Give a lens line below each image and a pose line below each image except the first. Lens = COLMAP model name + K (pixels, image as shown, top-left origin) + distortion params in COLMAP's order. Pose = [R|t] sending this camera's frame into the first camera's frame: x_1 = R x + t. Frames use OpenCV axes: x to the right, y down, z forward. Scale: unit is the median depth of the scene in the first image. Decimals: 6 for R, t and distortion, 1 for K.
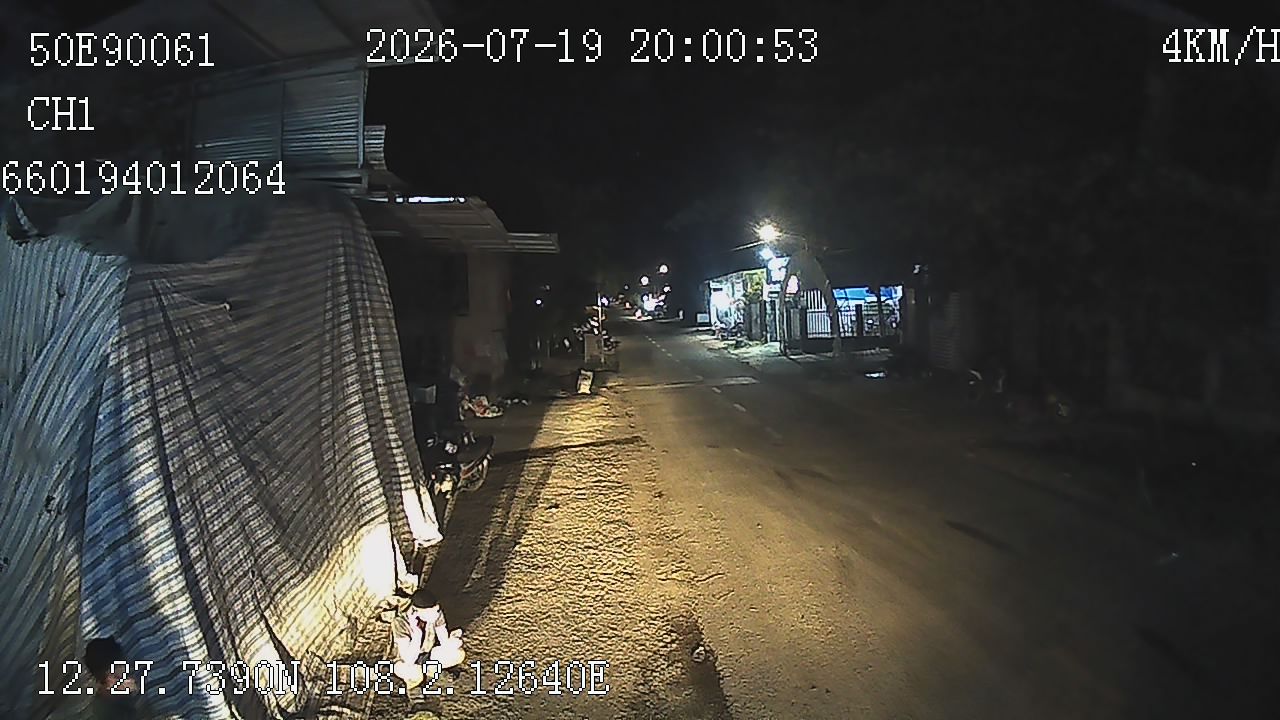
lens RADIAL K [[987.3, 0, 640.0], [0, 987.3, 360.0], [0, 0, 1]] dist [-0.054938, 0.001409]
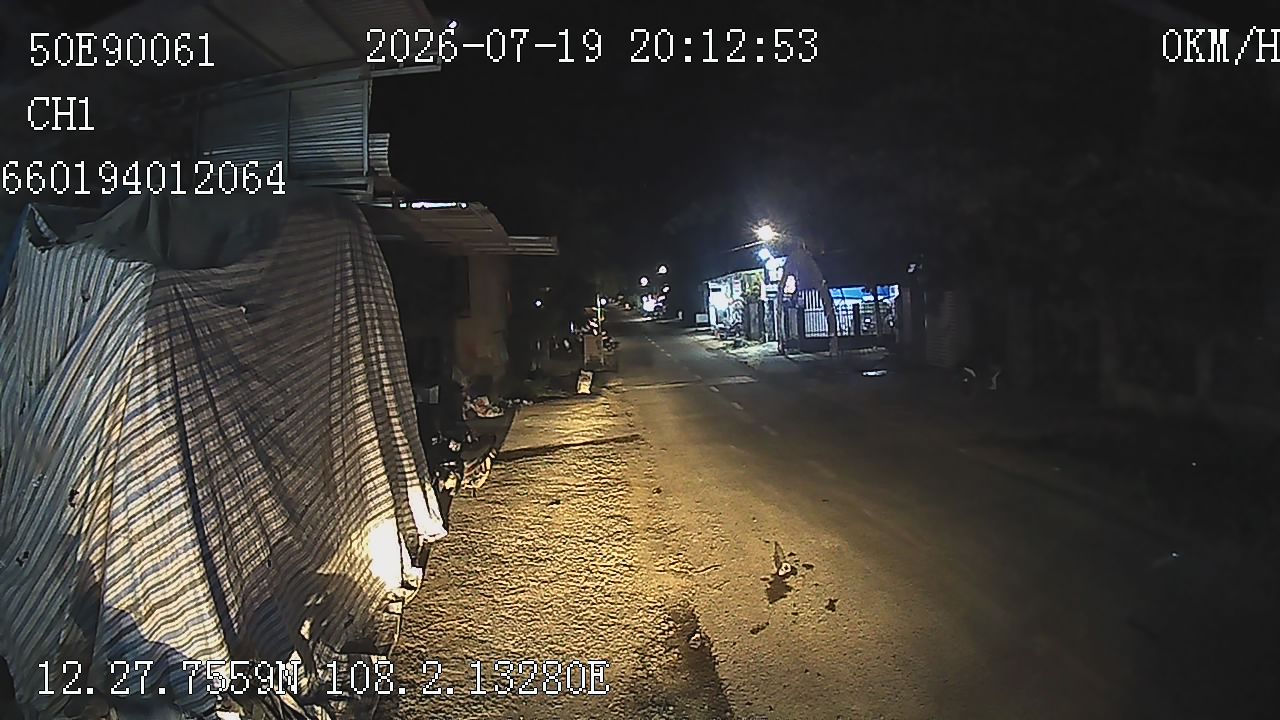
lens RADIAL K [[987.7, 0, 640.0], [0, 987.7, 360.0], [0, 0, 1]] dist [0.004689, 0.000294]
pose [[0.999977, -0.006739, -0.000139, 0.003229], [0.006739, 0.999977, -0.000856, 0.002150], [0.000145, 0.000855, 1.000000, -0.041066]]
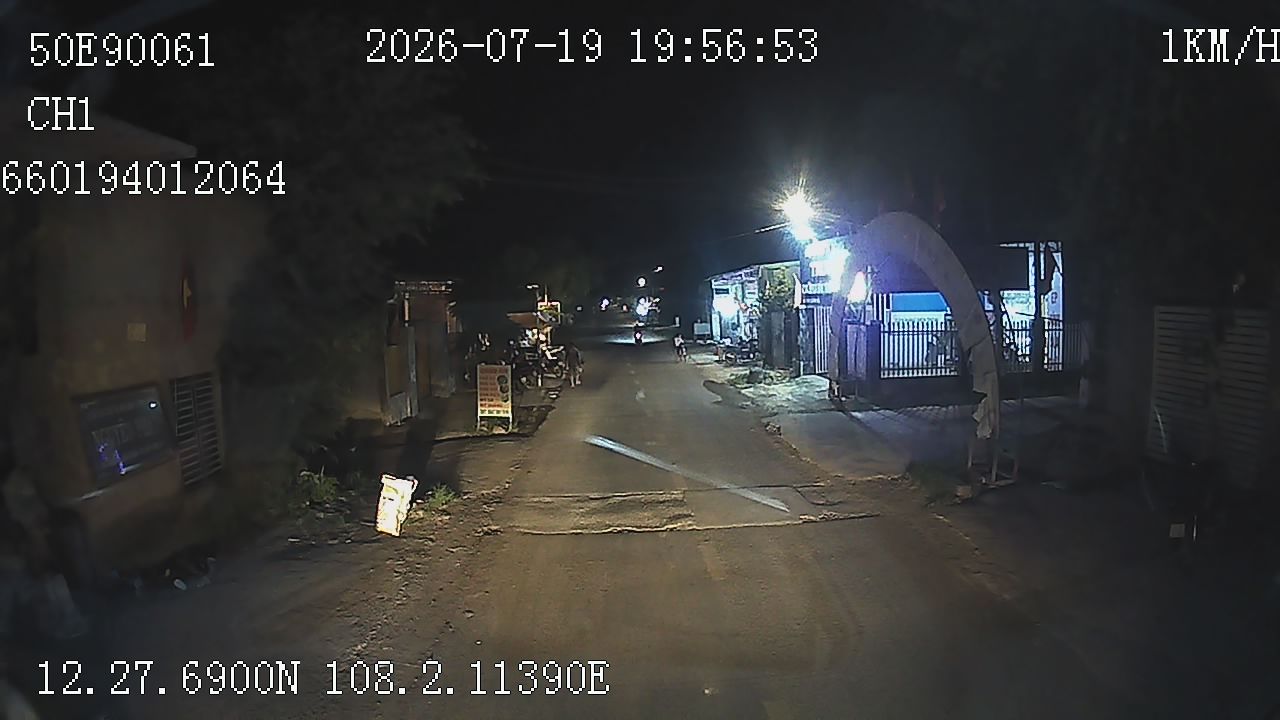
lens RADIAL K [[987.3, 0, 640.0], [0, 987.3, 360.0], [0, 0, 1]] dist [-0.054938, 0.001409]
pose [[0.999842, 0.017515, -0.003121, 0.123540], [-0.017523, 0.999843, -0.002742, -0.102240], [0.003072, 0.002797, 0.999991, 1.577415]]
